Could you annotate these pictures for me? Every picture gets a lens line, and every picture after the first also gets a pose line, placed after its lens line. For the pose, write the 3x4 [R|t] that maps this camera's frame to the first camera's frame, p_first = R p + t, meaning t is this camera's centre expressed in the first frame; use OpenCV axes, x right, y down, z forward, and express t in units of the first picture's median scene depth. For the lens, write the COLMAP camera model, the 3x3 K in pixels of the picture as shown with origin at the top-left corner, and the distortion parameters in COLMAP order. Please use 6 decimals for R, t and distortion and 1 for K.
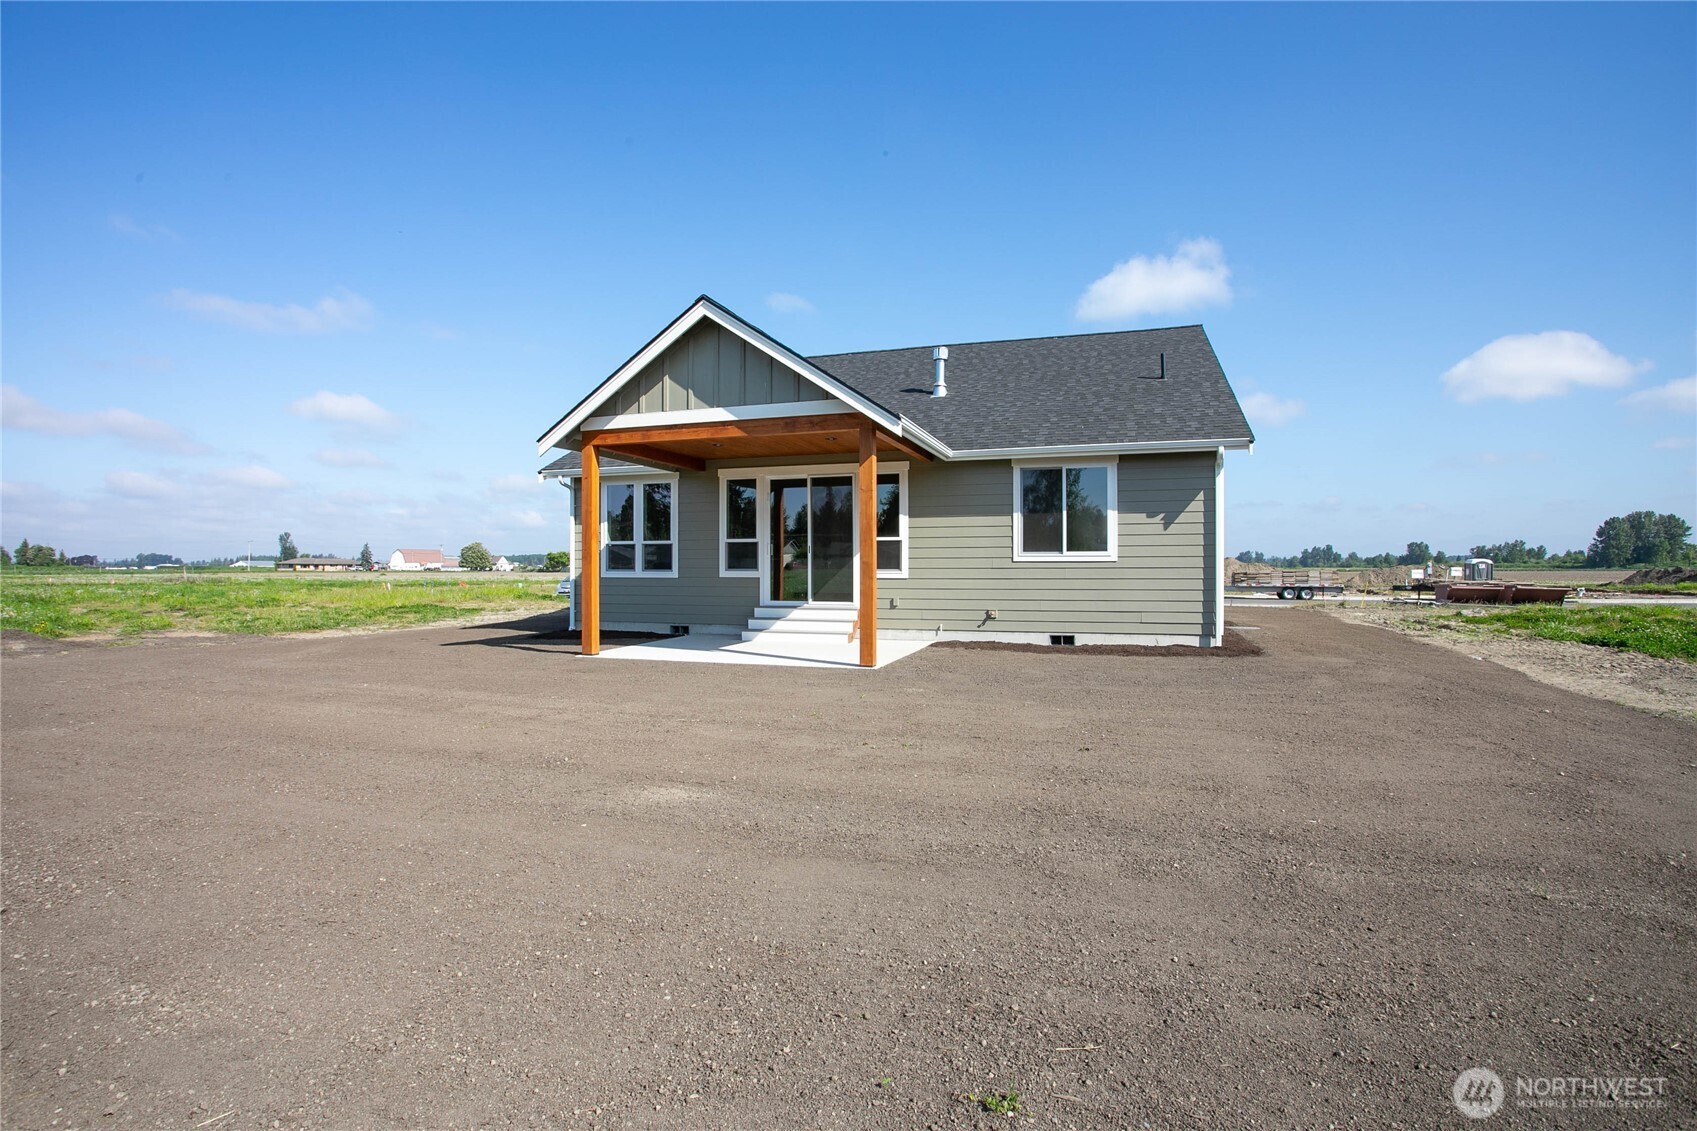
lens RADIAL K [[827.0, 0, 842.0], [0, 827.0, 562.0], [0, 0, 1]] dist [-0.034937, 0.000273]
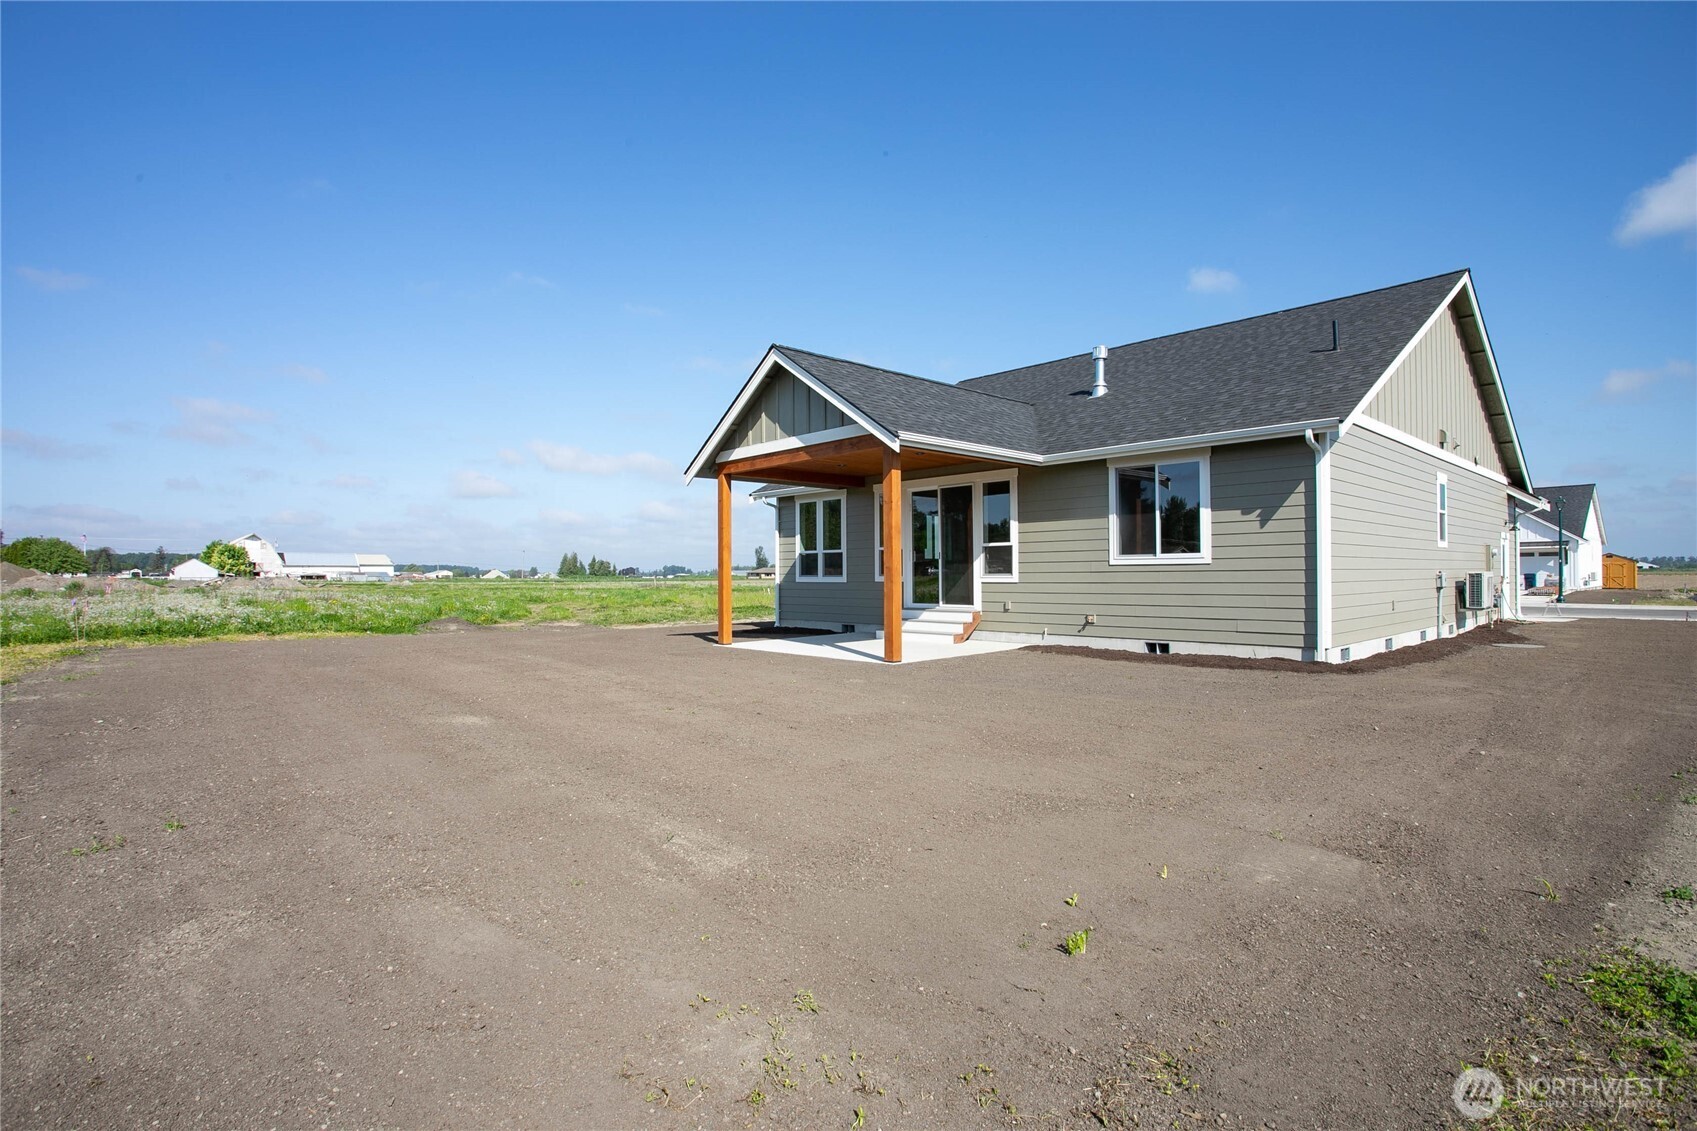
lens RADIAL K [[845.0, 0, 848.5], [0, 845.0, 565.5], [0, 0, 1]] dist [-0.000402, 0.000134]
pose [[0.873247, -0.009362, -0.487187, 0.422092], [0.007064, 0.999954, -0.006553, 0.004383], [0.487226, 0.002281, 0.873273, -0.013279]]
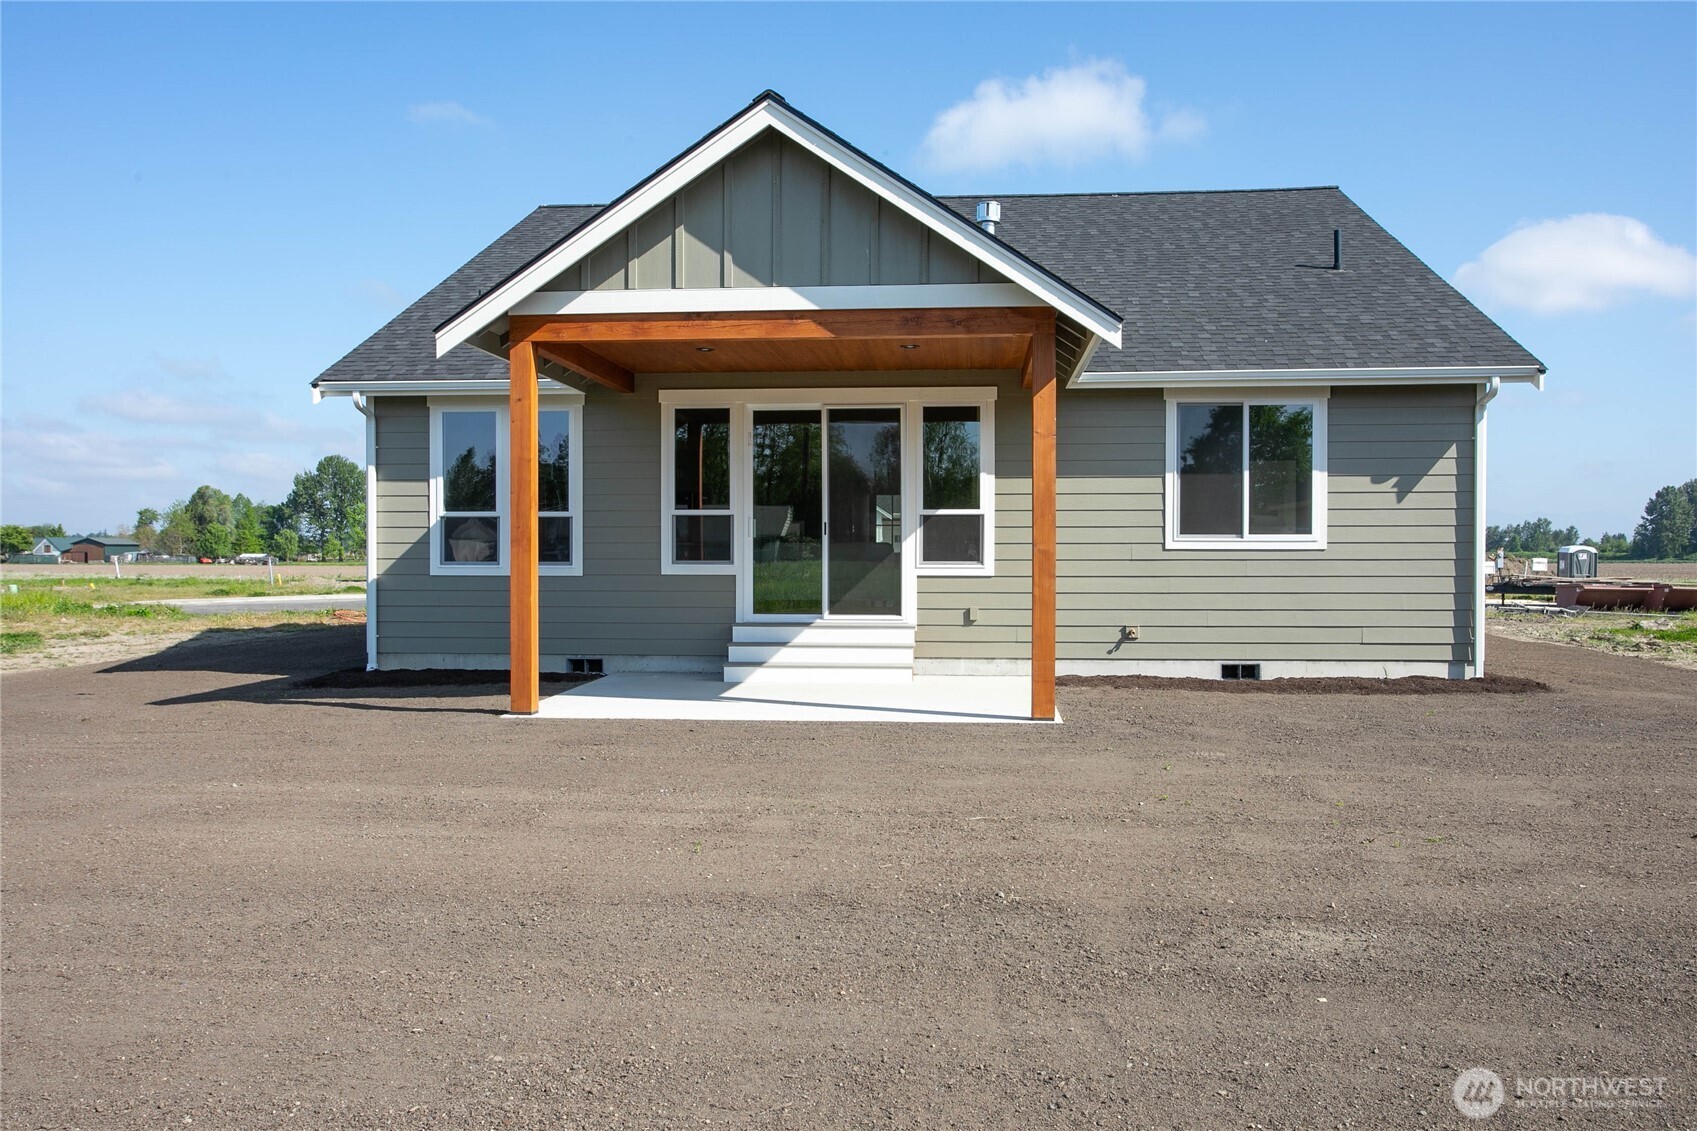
lens RADIAL K [[1359.3, 0, 848.5], [0, 1359.3, 565.5], [0, 0, 1]] dist [0.029648, 0.001893]
pose [[0.972528, -0.000095, 0.232785, -0.273791], [-0.002958, 0.999914, 0.012766, -0.000940], [-0.232766, -0.013104, 0.972444, 0.036353]]
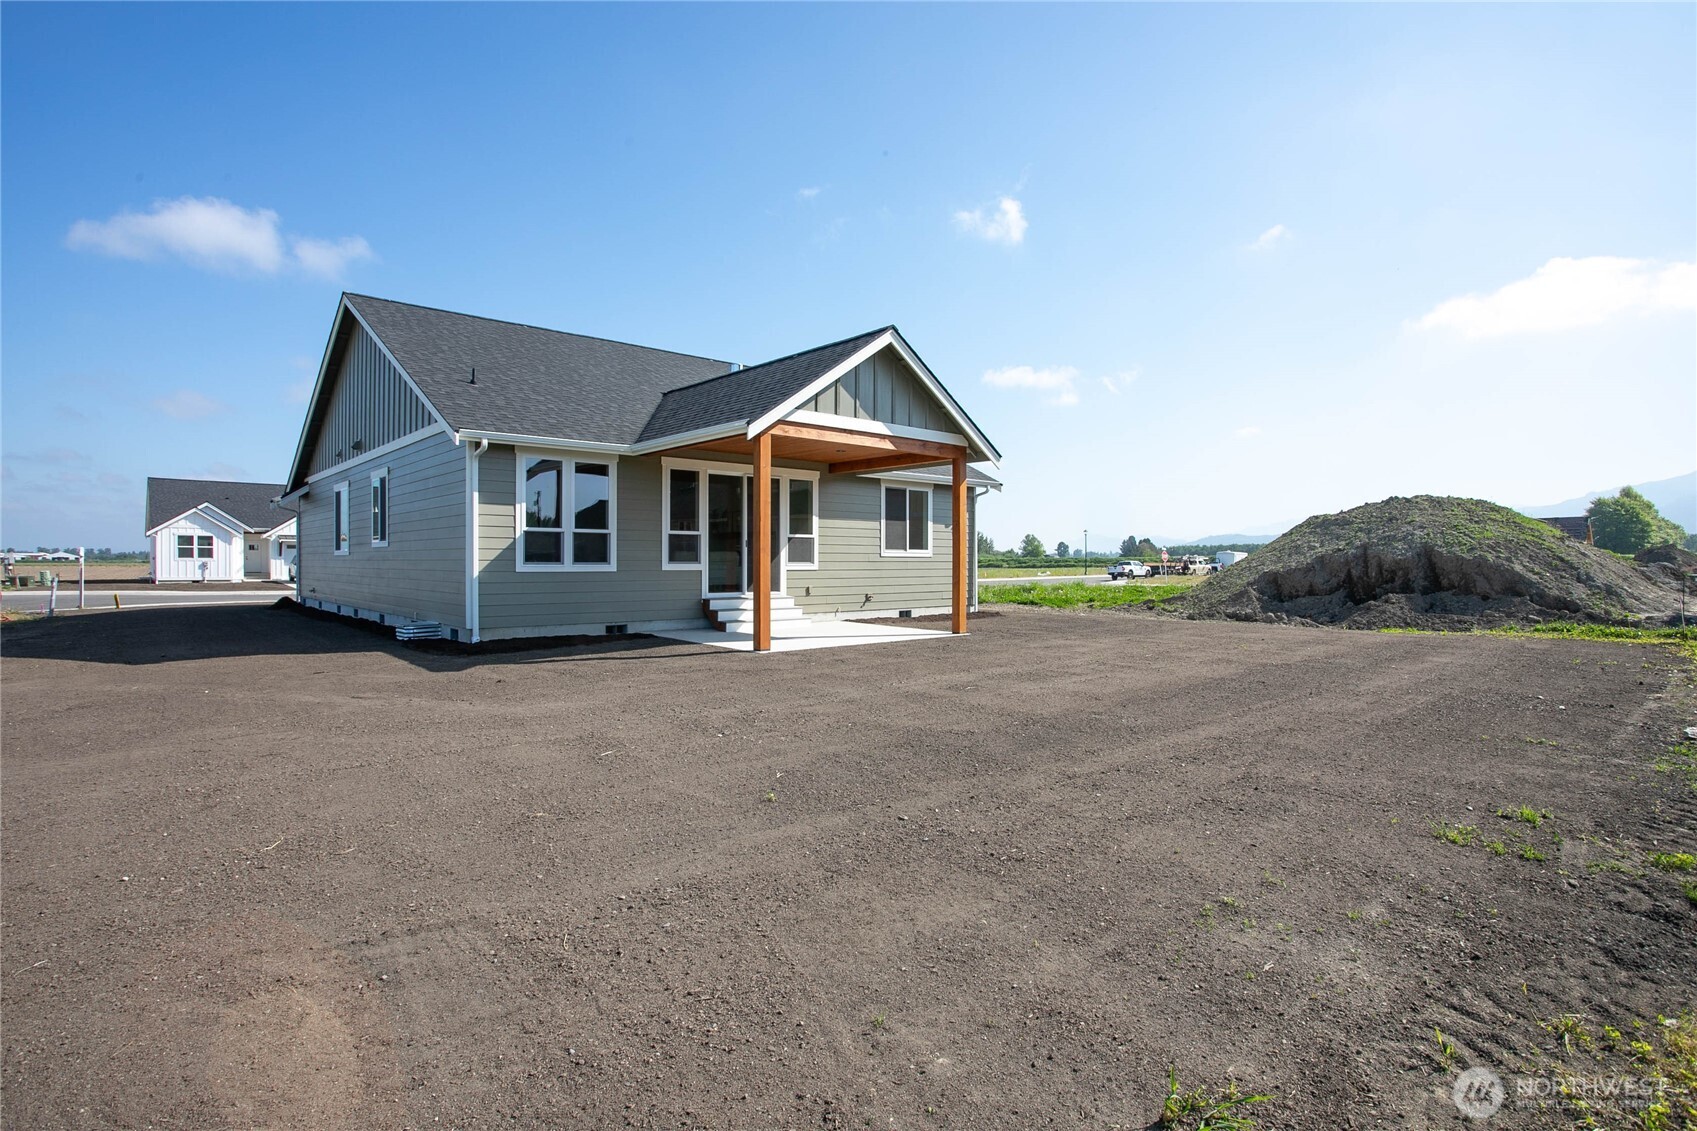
lens RADIAL K [[856.4, 0, 844.3], [0, 856.4, 543.6], [0, 0, 1]] dist [-0.004011, 0.000412]
pose [[0.494997, 0.021511, 0.868629, -1.009768], [-0.005147, 0.999749, -0.021825, 0.009044], [-0.868880, 0.006332, 0.494983, 0.373321]]
